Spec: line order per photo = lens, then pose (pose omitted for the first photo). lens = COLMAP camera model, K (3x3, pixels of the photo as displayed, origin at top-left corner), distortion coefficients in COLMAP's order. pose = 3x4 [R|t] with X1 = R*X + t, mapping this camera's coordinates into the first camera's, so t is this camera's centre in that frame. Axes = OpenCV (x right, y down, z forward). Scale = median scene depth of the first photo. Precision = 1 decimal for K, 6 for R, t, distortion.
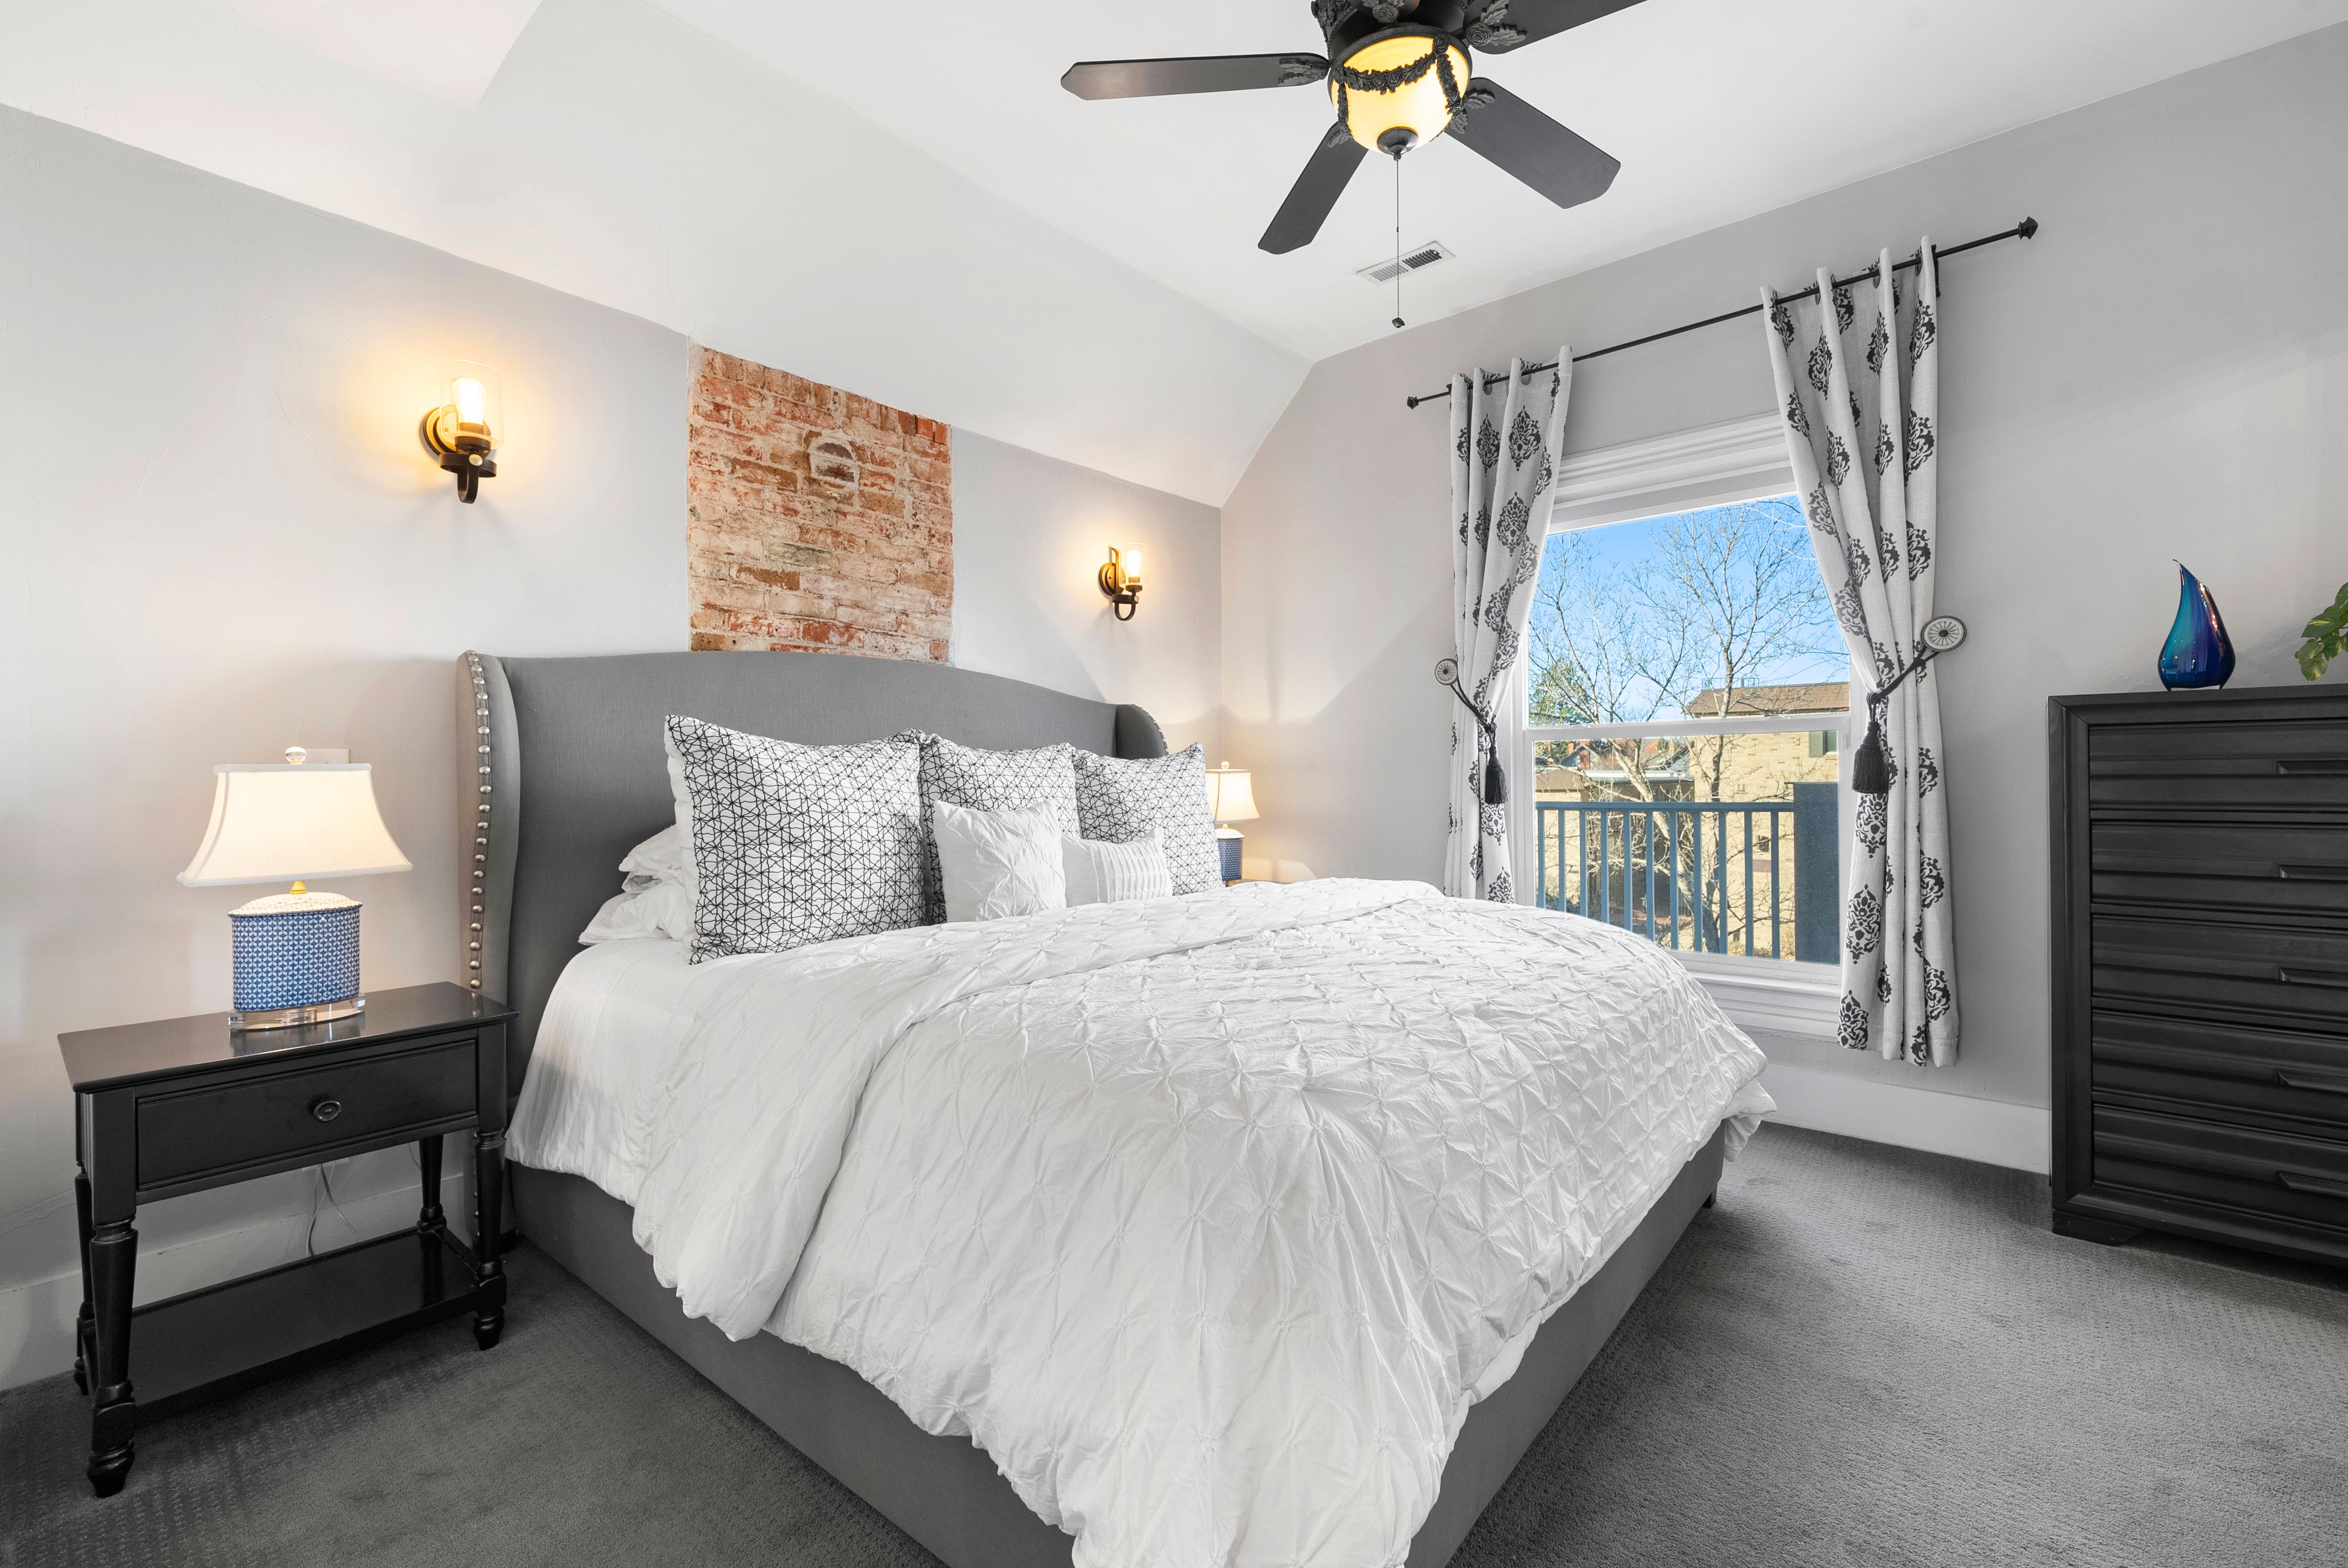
lens RADIAL K [[1002.8, 0, 1197.9], [0, 1002.8, 778.2], [0, 0, 1]] dist [0.000384, 0.000431]
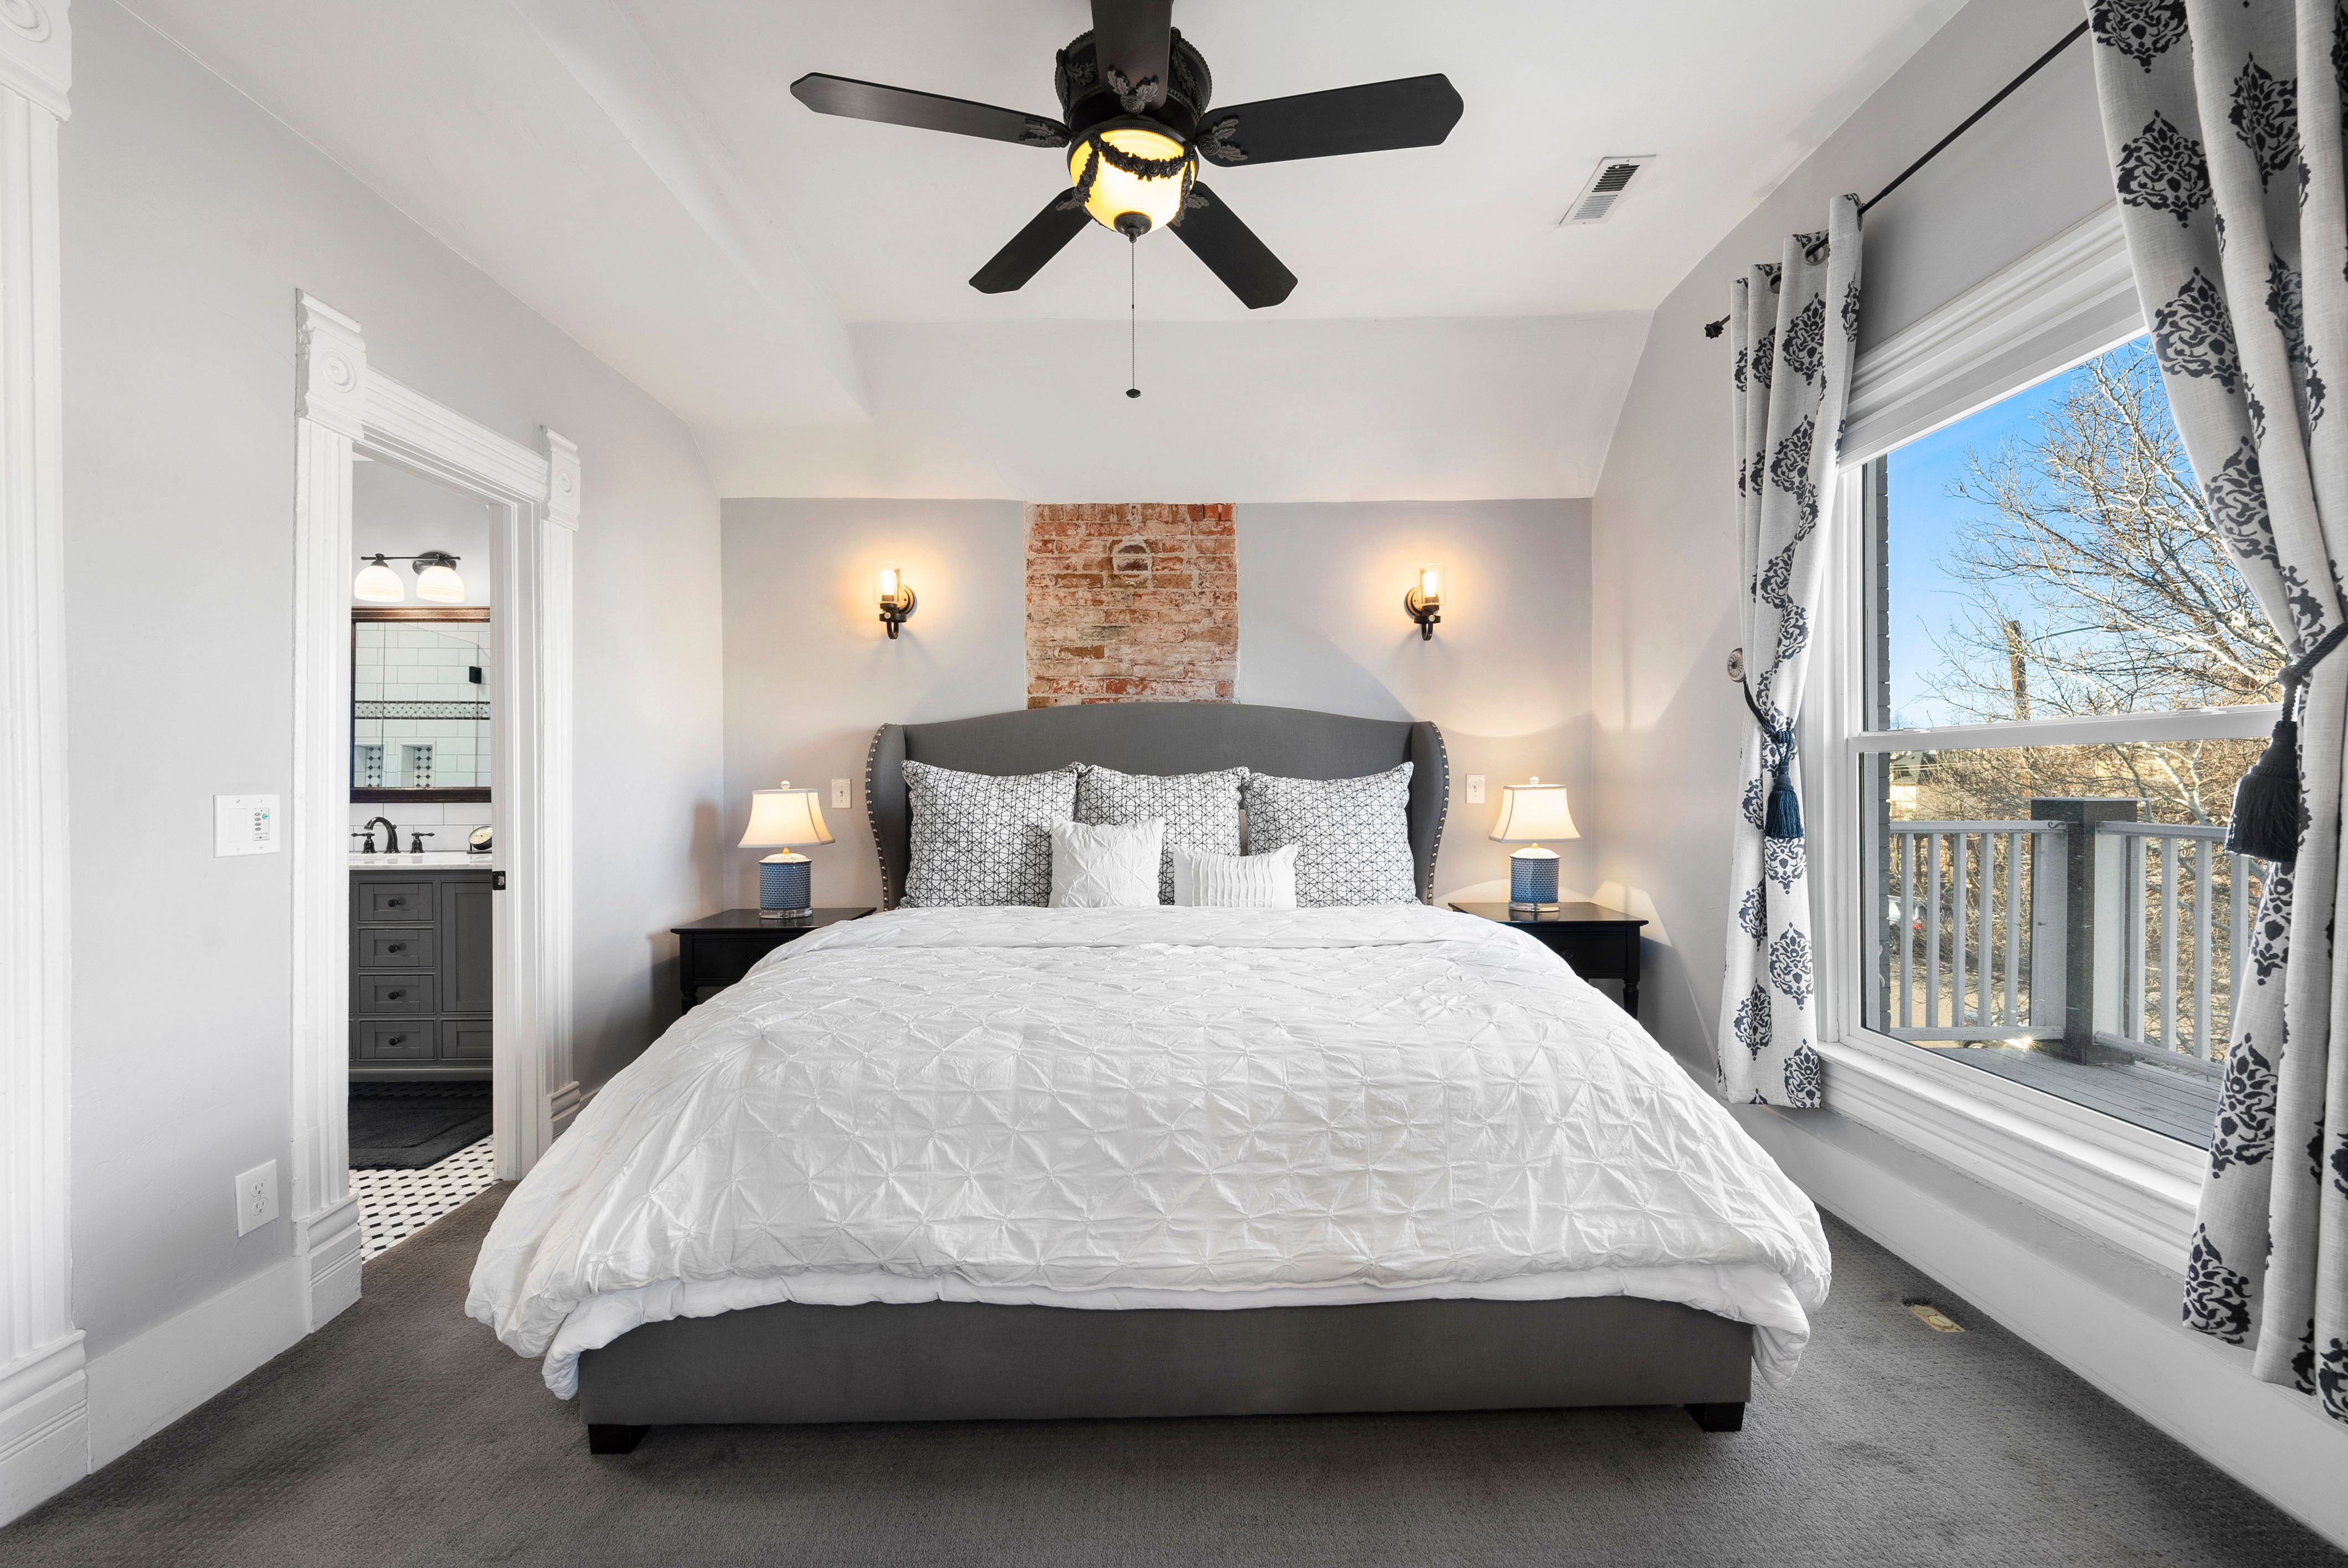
lens RADIAL K [[919.7, 0, 1187.0], [0, 919.7, 781.3], [0, 0, 1]] dist [-0.003157, -0.000453]
pose [[0.647625, 0.007348, -0.761924, 0.665812], [0.002407, 0.999929, 0.011690, -0.032509], [0.761955, -0.009404, 0.647561, 0.269304]]
